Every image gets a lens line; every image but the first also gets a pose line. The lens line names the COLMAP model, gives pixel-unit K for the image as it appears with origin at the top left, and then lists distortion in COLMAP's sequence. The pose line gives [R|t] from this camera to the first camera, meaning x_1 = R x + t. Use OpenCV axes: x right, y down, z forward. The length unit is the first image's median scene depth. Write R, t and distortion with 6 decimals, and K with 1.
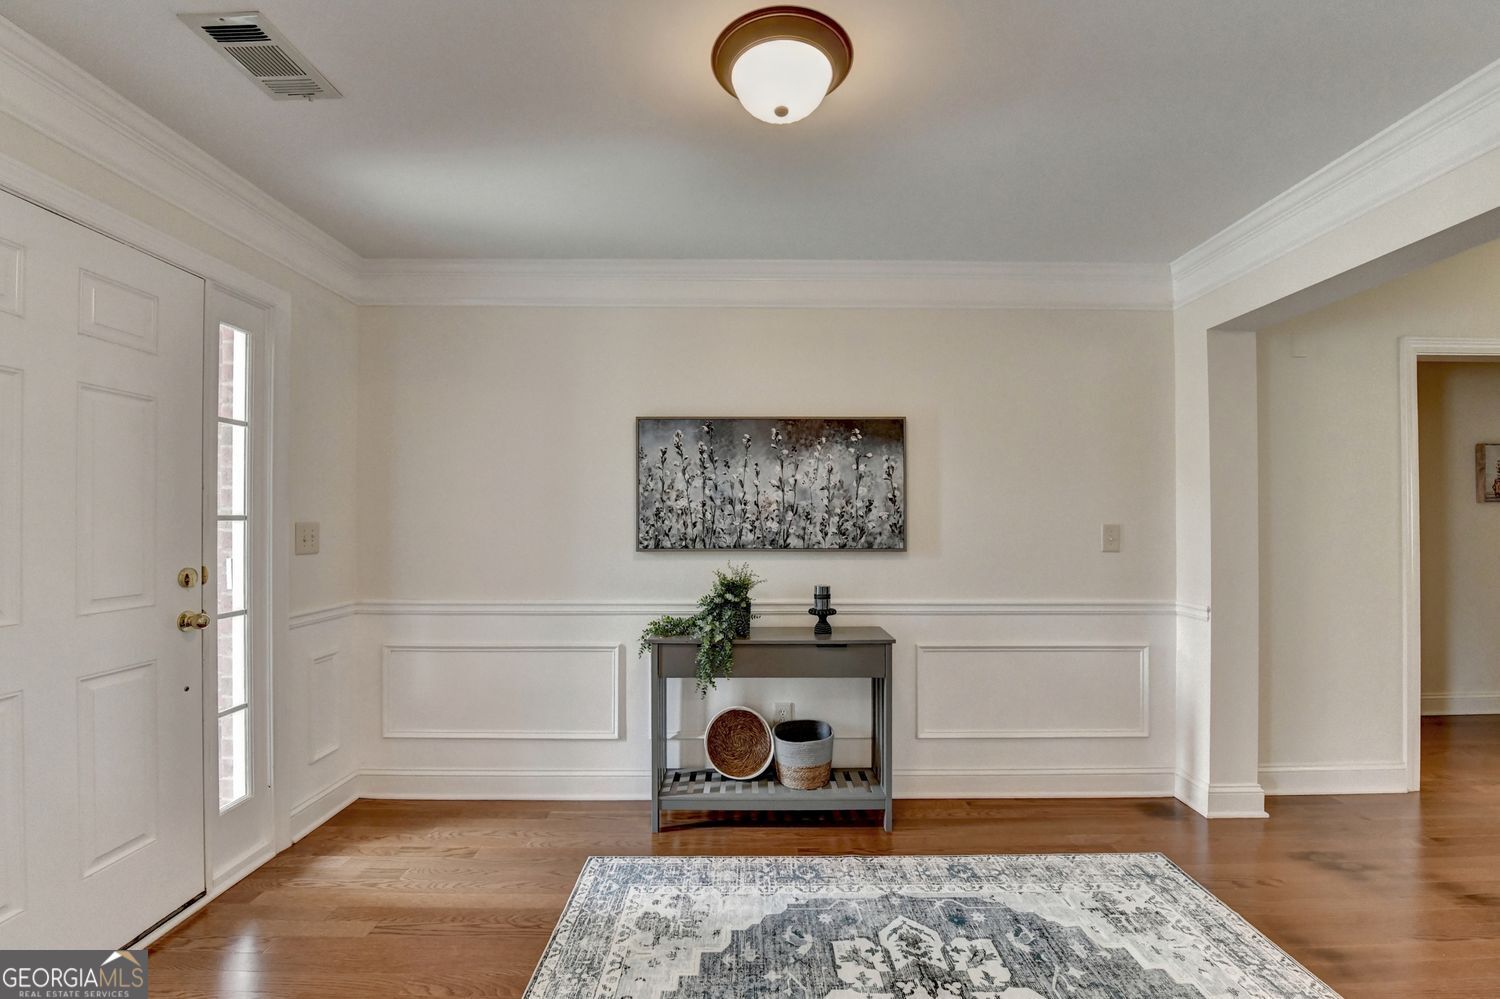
lens RADIAL K [[616.7, 0, 758.9], [0, 616.7, 512.8], [0, 0, 1]] dist [-0.019217, -0.002119]
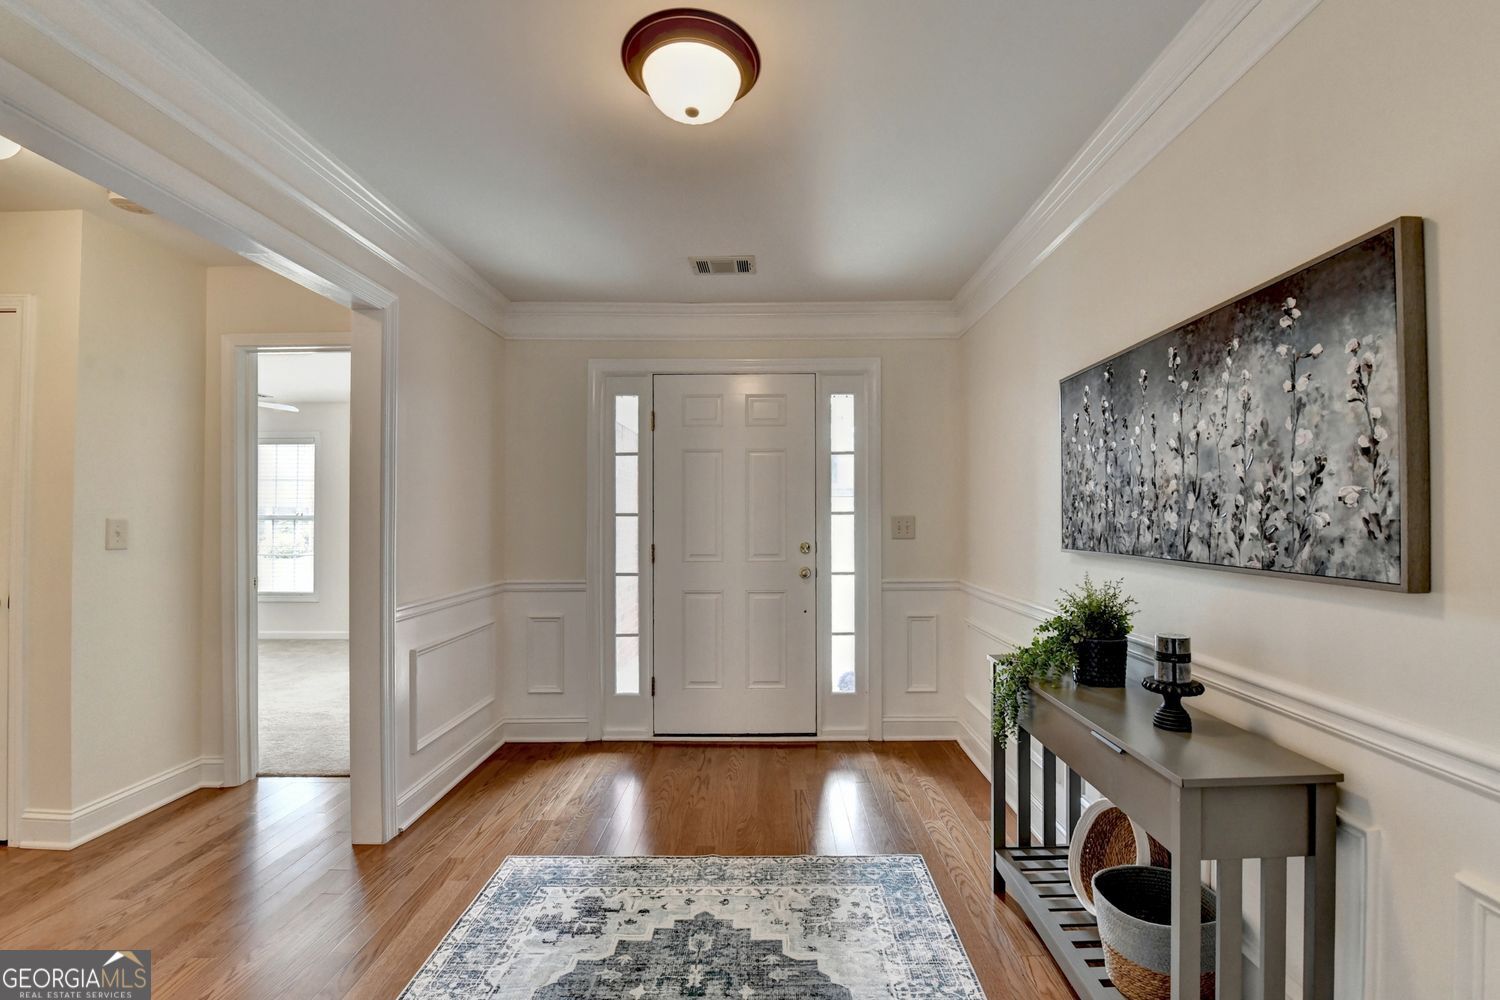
lens RADIAL K [[616.7, 0, 762.2], [0, 616.7, 507.8], [0, 0, 1]] dist [-0.019217, -0.002119]
pose [[-0.013349, -0.015274, -0.999794, 0.590698], [0.020289, 0.999673, -0.015543, 0.011328], [0.999705, -0.020493, -0.013035, 0.630909]]
